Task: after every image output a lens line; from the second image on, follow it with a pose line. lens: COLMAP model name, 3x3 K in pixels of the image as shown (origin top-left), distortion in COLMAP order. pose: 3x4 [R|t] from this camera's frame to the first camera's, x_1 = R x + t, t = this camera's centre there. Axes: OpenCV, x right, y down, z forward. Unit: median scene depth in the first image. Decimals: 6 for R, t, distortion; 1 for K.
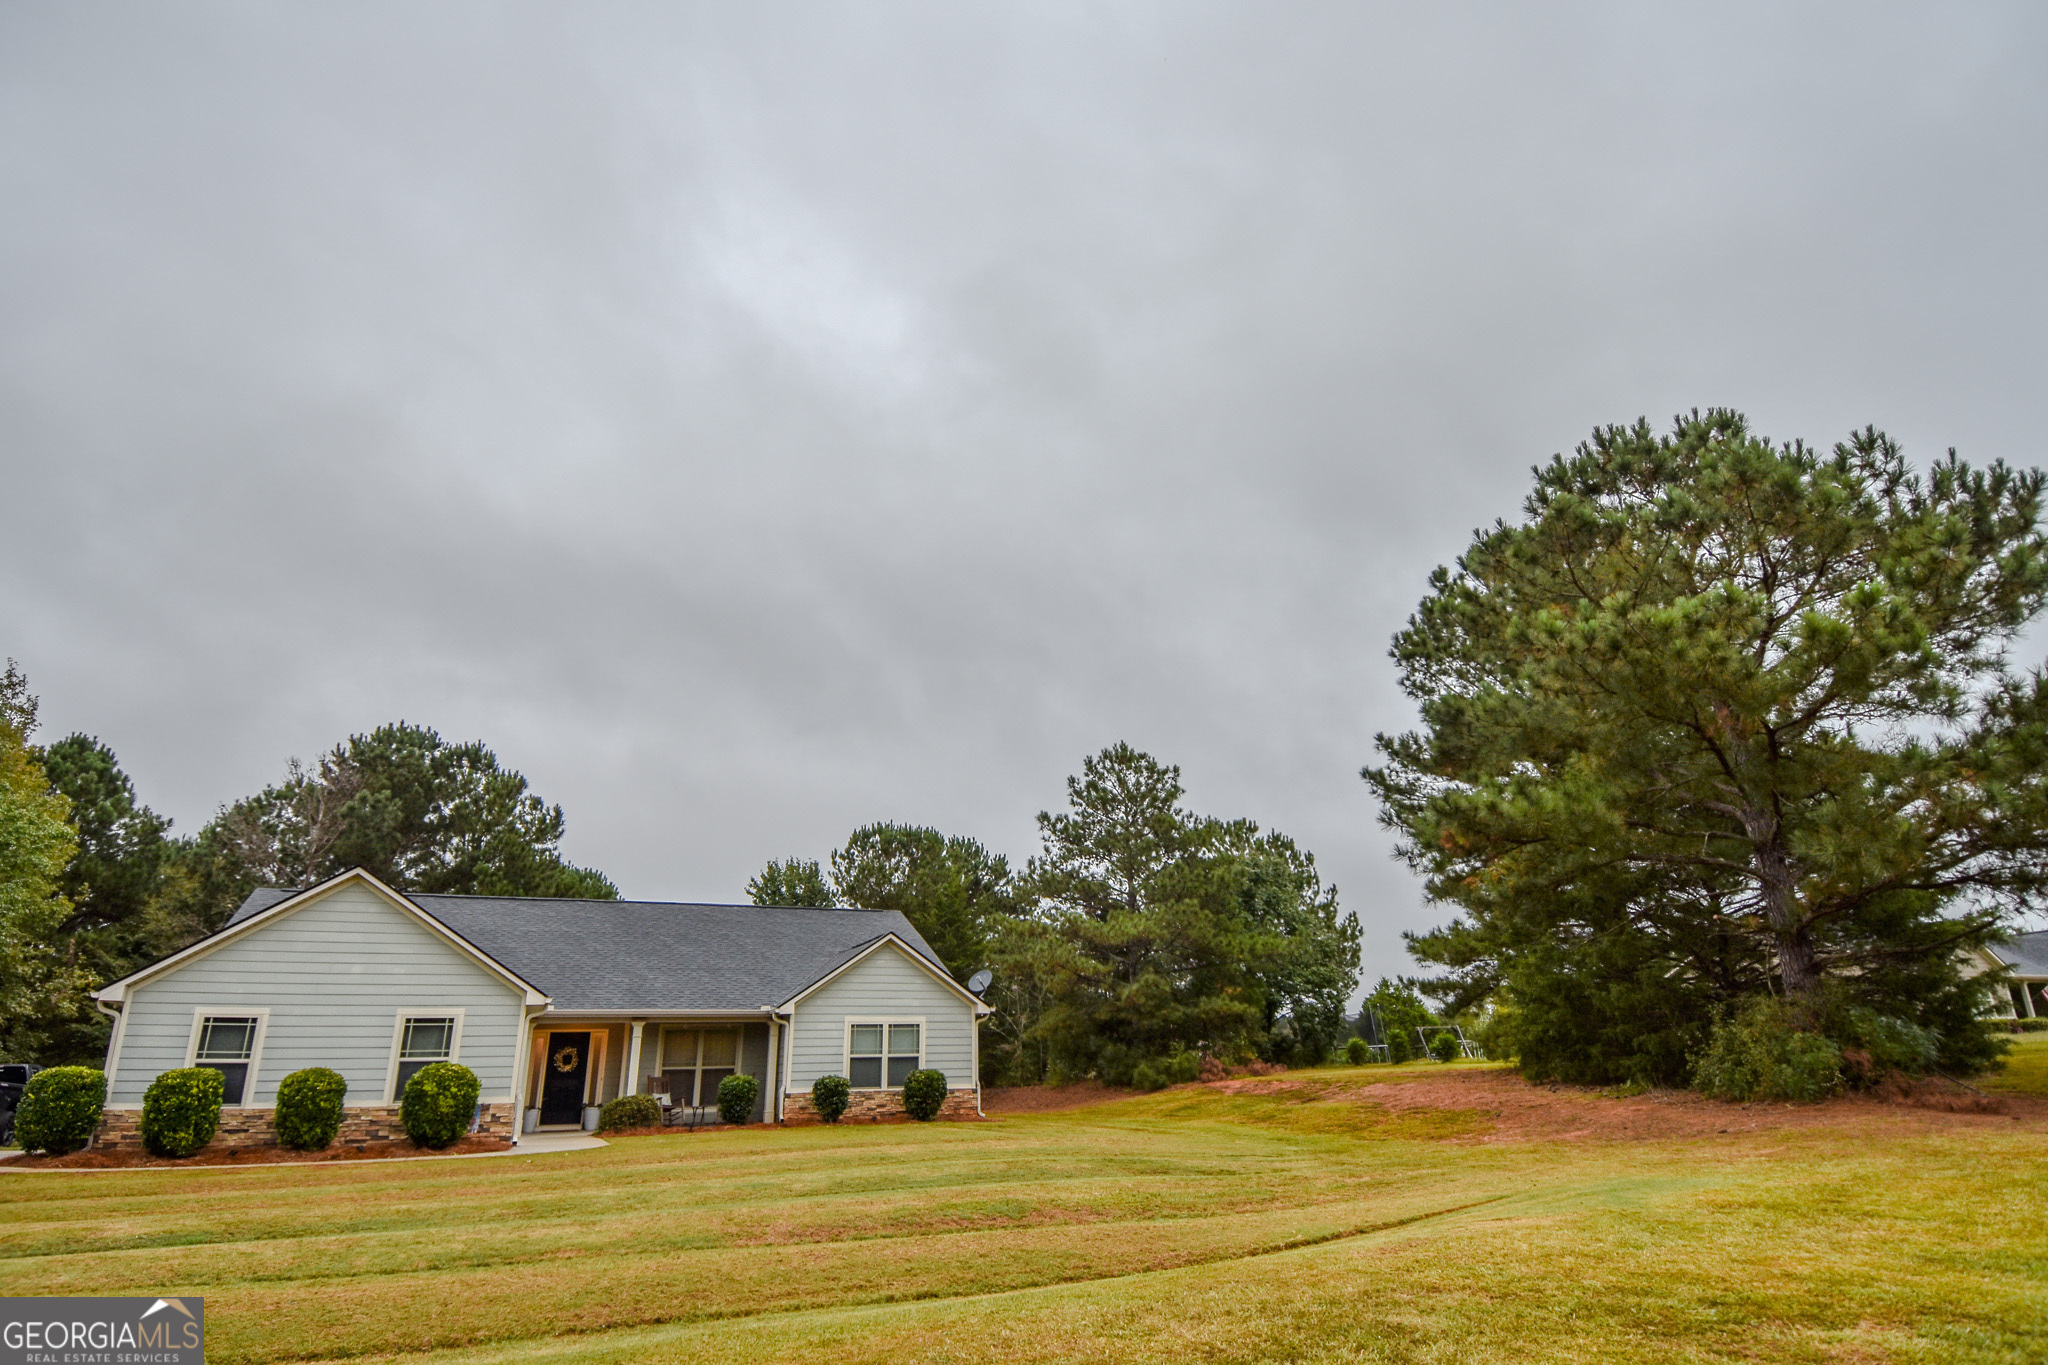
lens RADIAL K [[1079.2, 0, 1014.3], [0, 1079.2, 670.4], [0, 0, 1]] dist [0.054117, -0.062277]
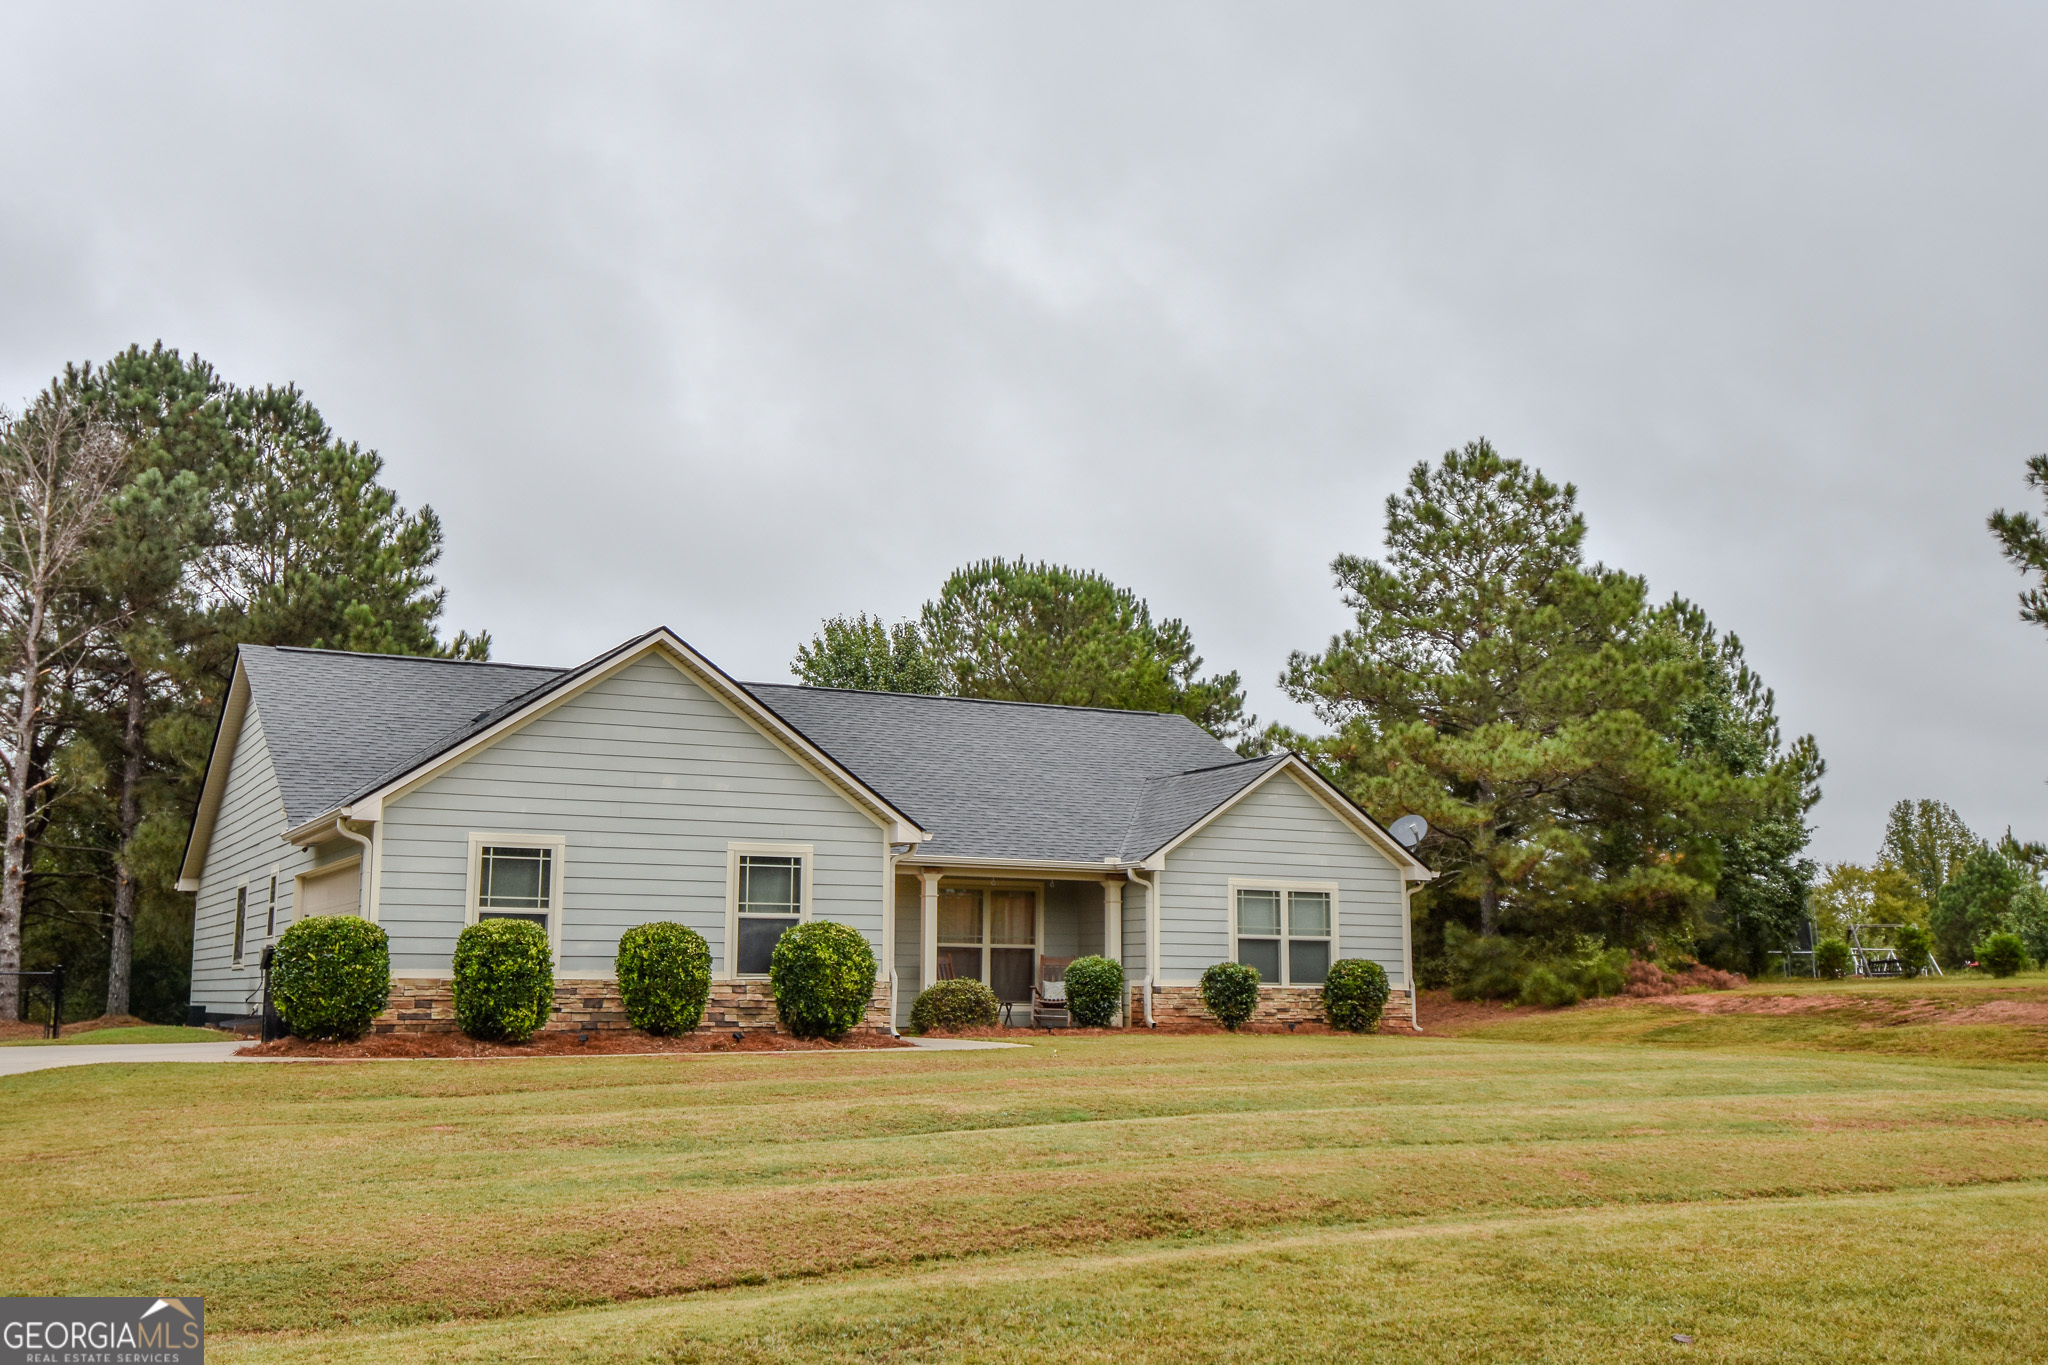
lens RADIAL K [[2067.5, 0, 1027.7], [0, 2067.5, 637.2], [0, 0, 1]] dist [0.029024, -0.004309]
pose [[0.998341, 0.034898, 0.045791, -0.332020], [-0.042729, 0.982176, 0.183041, -0.038593], [-0.038587, -0.184694, 0.982038, -0.167376]]
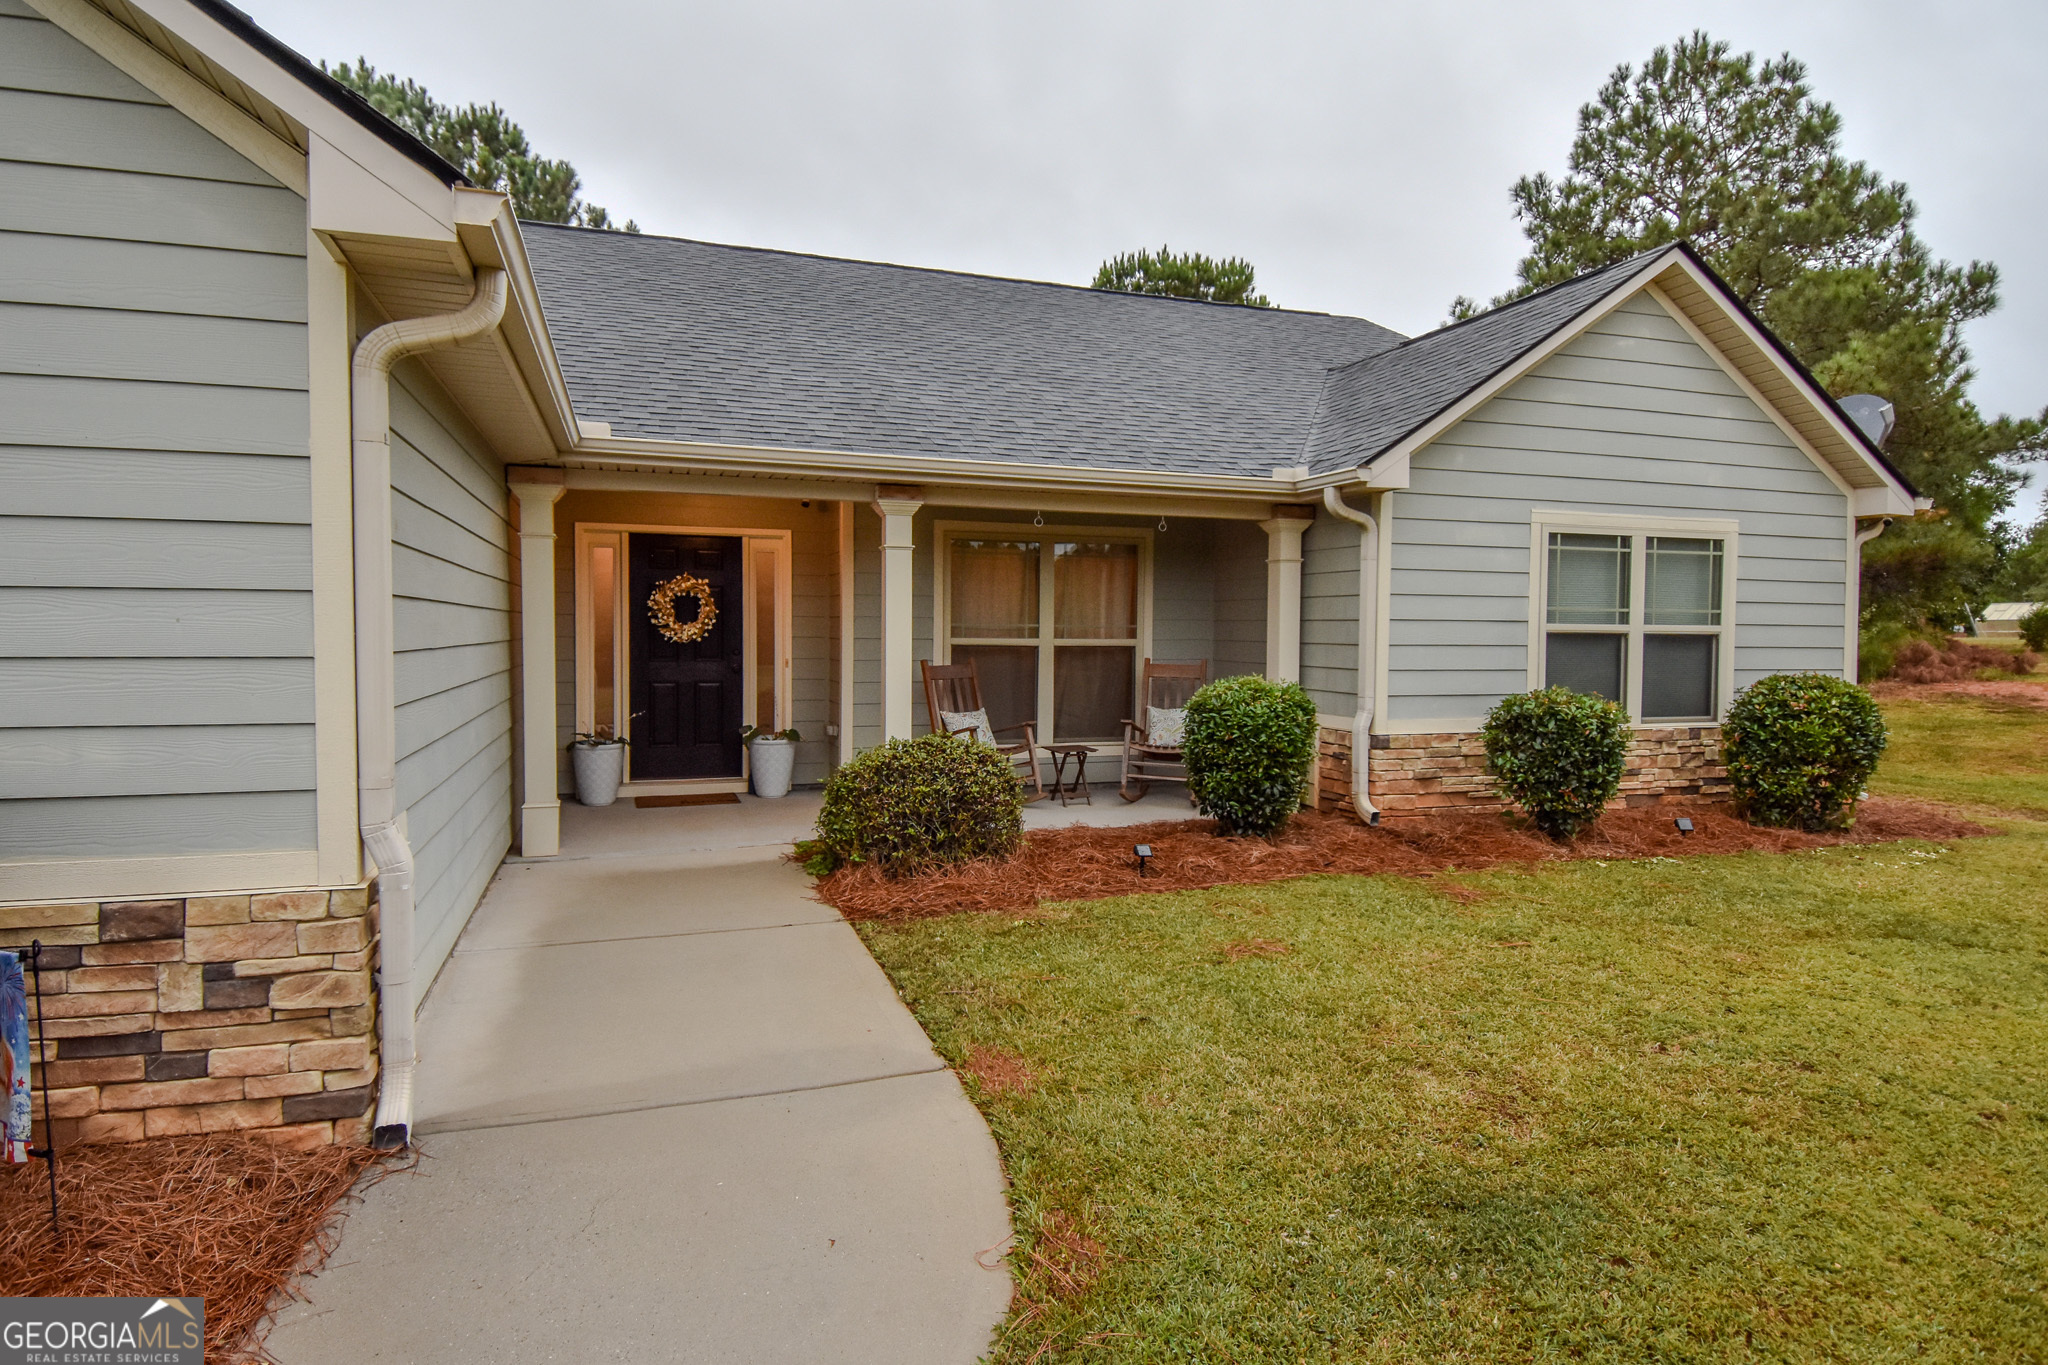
lens RADIAL K [[1133.2, 0, 1025.3], [0, 1133.2, 666.0], [0, 0, 1]] dist [0.060269, -0.066701]
pose [[0.995594, 0.032024, -0.088129, -0.267263], [0.004073, 0.924212, 0.381857, 0.233323], [0.093678, -0.380534, 0.920010, 0.663020]]
